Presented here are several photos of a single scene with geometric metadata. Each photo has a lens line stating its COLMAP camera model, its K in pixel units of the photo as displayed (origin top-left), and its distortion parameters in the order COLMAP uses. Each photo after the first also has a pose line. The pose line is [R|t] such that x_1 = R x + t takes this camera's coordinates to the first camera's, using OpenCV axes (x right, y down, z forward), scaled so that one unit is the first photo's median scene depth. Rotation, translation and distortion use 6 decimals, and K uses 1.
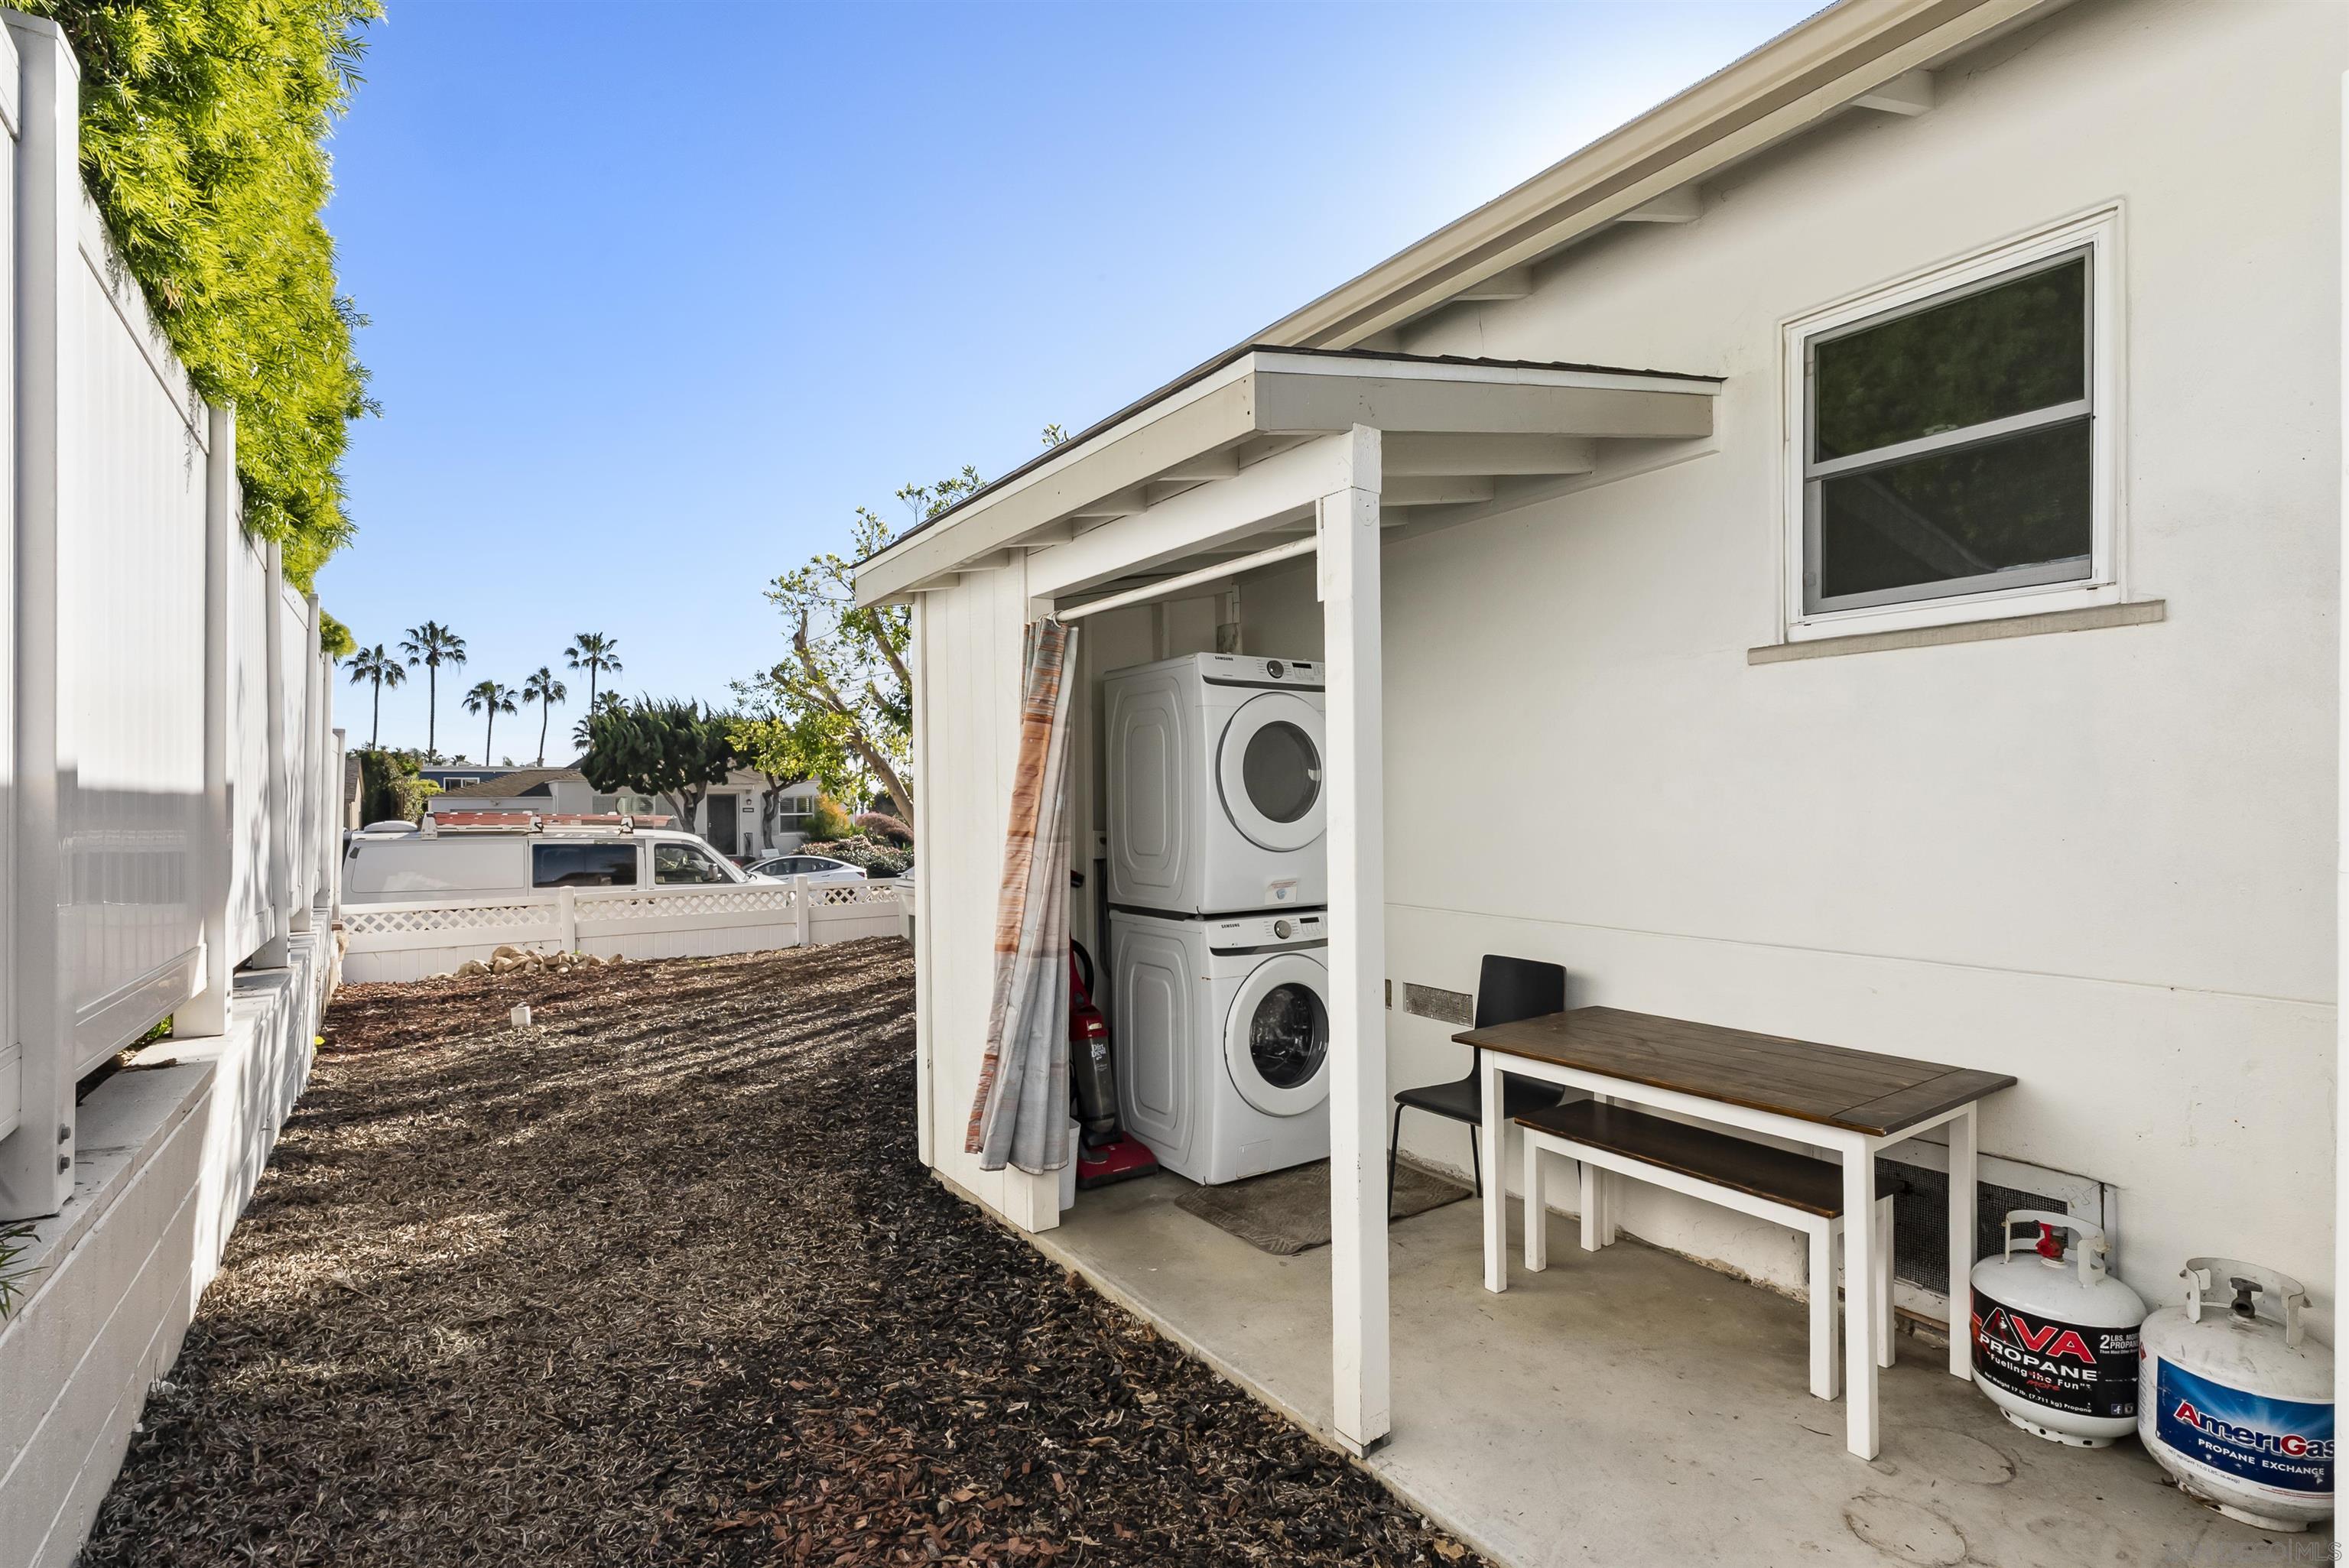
lens RADIAL K [[1089.9, 0, 1172.2], [0, 1089.9, 795.1], [0, 0, 1]] dist [-0.005447, 0.002781]
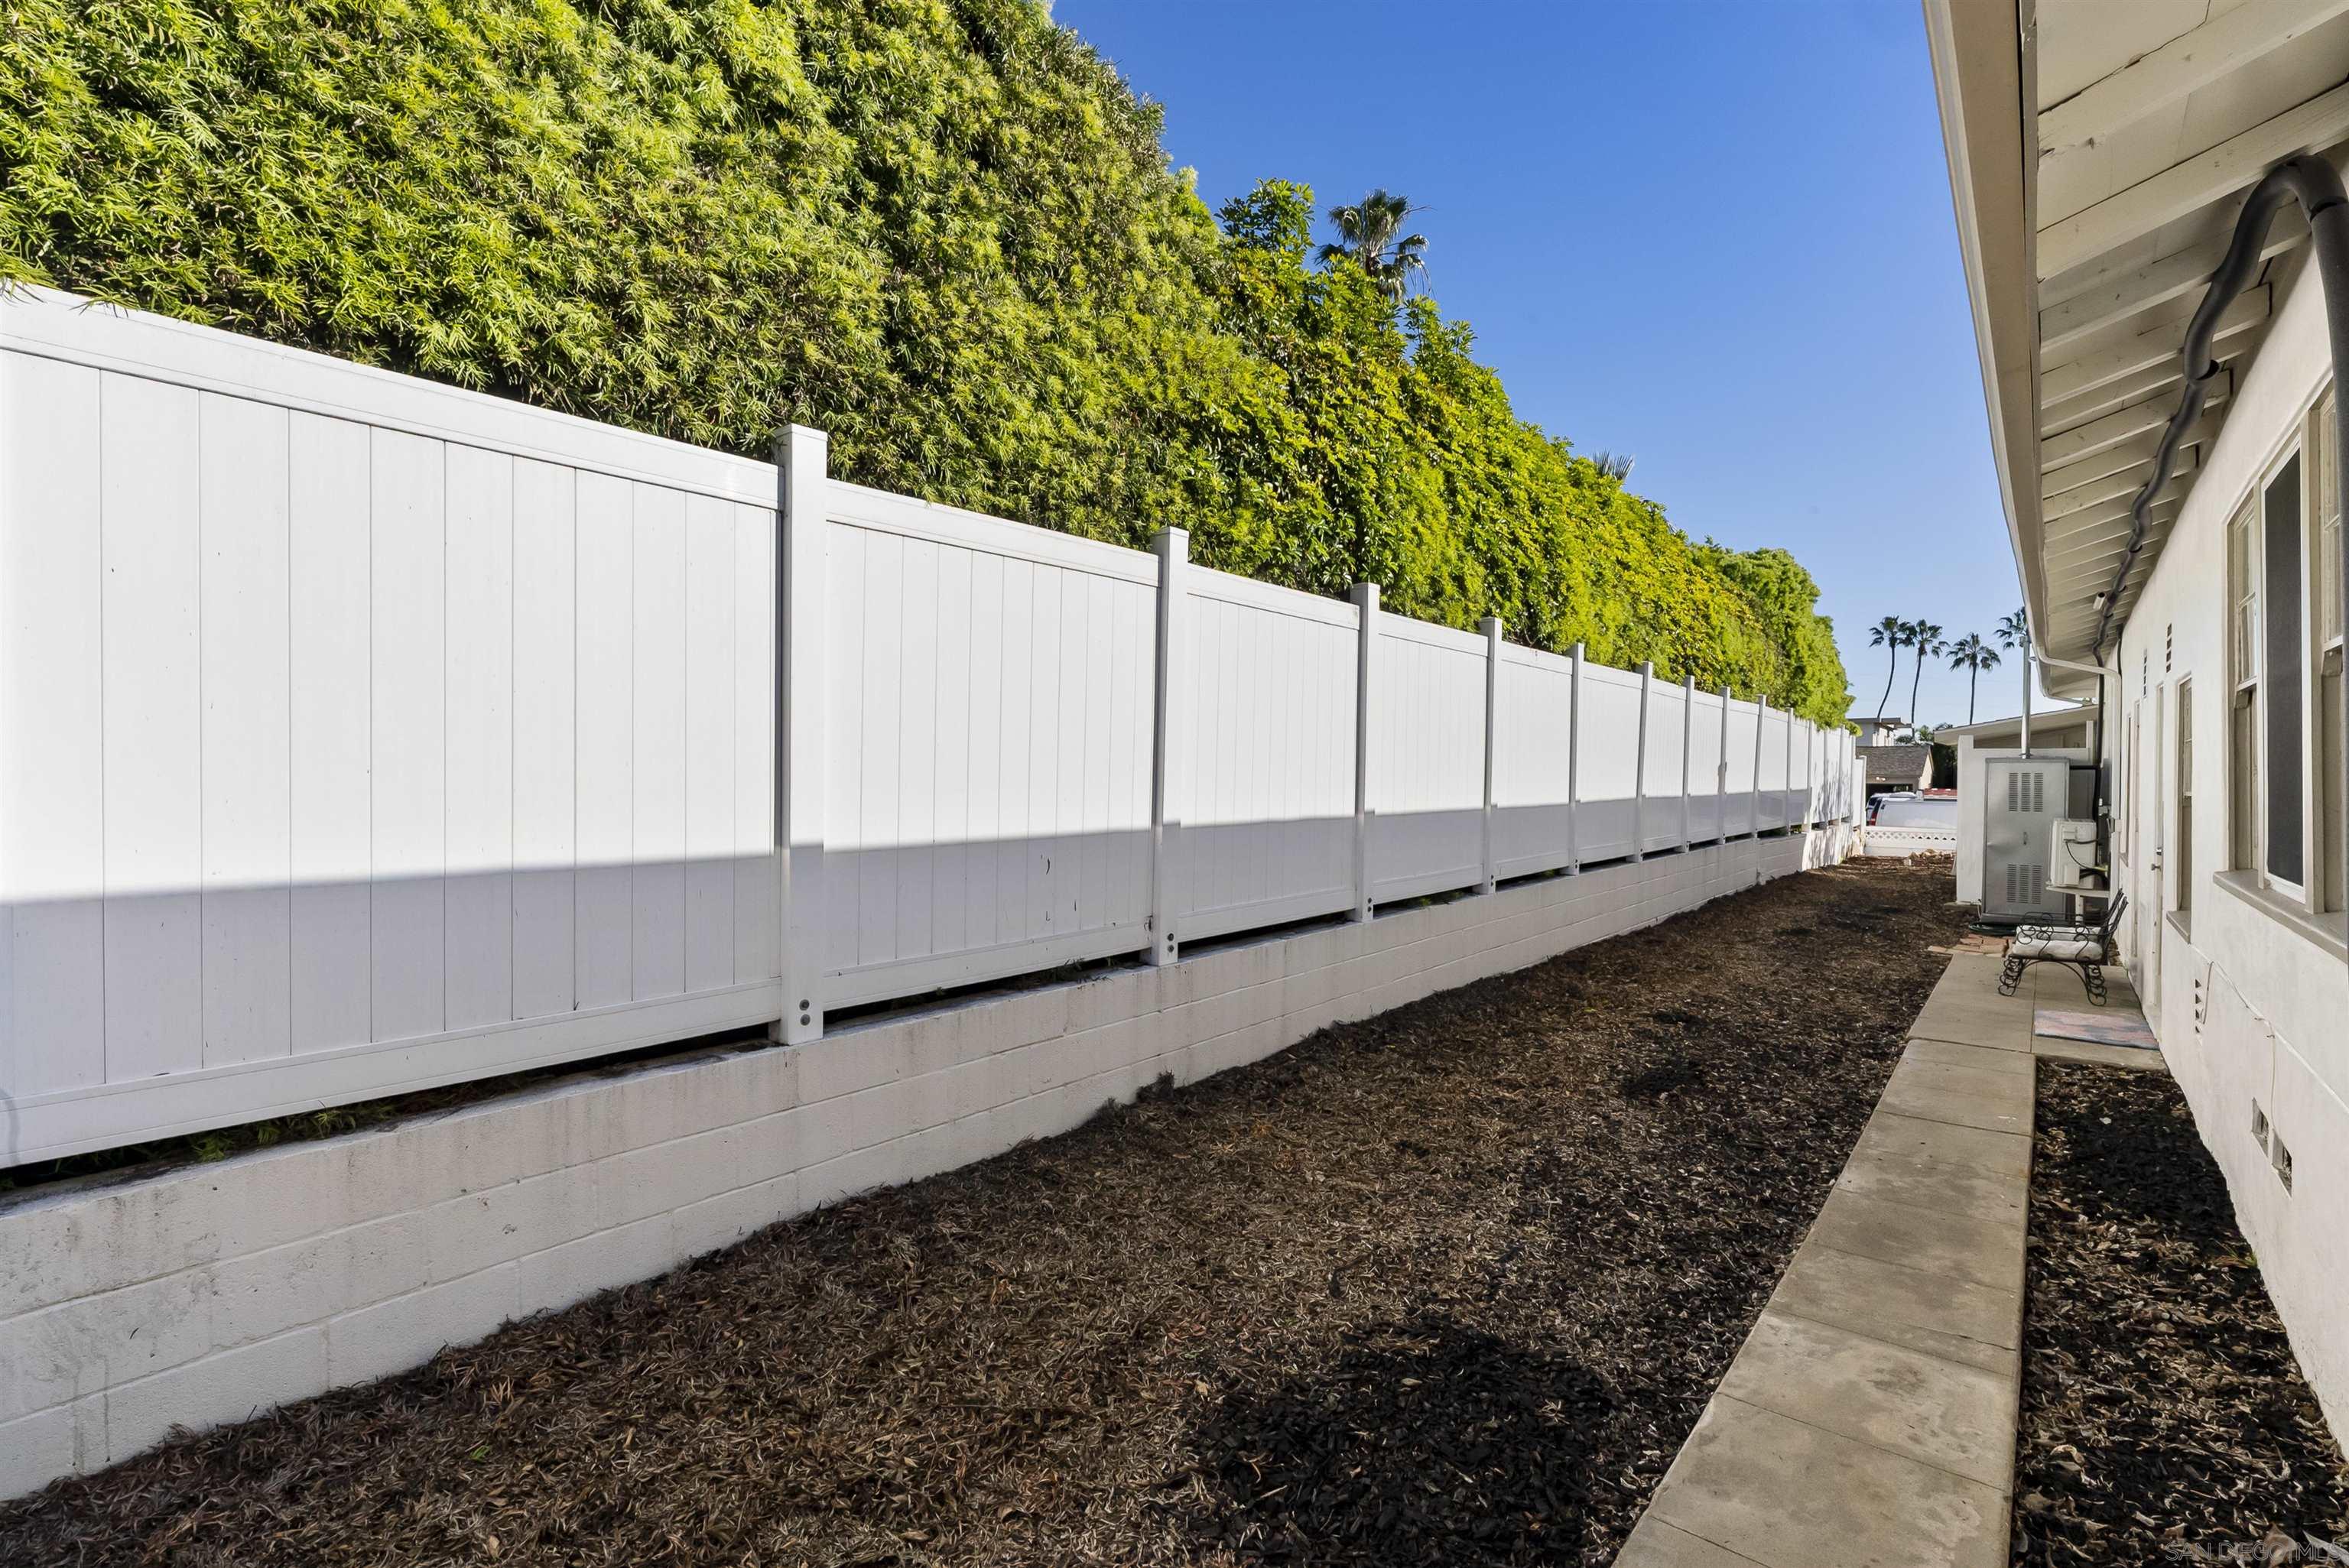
lens RADIAL K [[1089.9, 0, 1175.0], [0, 1089.9, 780.4], [0, 0, 1]] dist [-0.005447, 0.002781]
pose [[0.289210, 0.018578, -0.957085, 0.104221], [-0.005037, 0.999827, 0.017885, -0.003931], [0.957252, -0.000351, 0.289254, -0.110148]]
